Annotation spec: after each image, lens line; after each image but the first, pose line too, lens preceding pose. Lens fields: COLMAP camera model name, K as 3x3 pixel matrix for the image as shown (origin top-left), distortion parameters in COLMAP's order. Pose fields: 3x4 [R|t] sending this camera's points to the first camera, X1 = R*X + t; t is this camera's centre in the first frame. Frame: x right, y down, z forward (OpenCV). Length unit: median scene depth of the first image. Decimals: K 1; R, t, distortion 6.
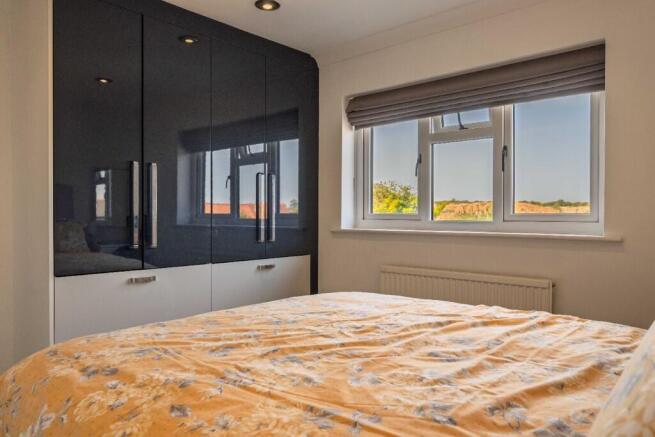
lens RADIAL K [[475.2, 0, 327.5], [0, 475.2, 218.5], [0, 0, 1]] dist [-0.003279, -0.001441]
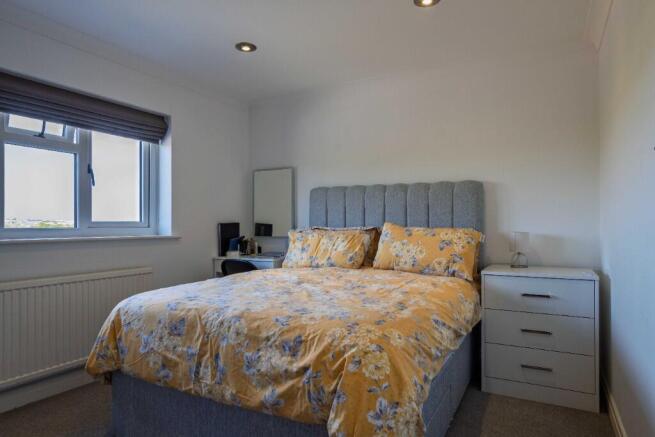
lens RADIAL K [[405.4, 0, 327.5], [0, 405.4, 218.5], [0, 0, 1]] dist [0.001468, 0.001155]
pose [[-0.258165, 0.009820, 0.966051, -0.802133], [0.005731, 0.999946, -0.008633, -0.004746], [-0.966084, 0.003308, -0.258207, 0.727471]]
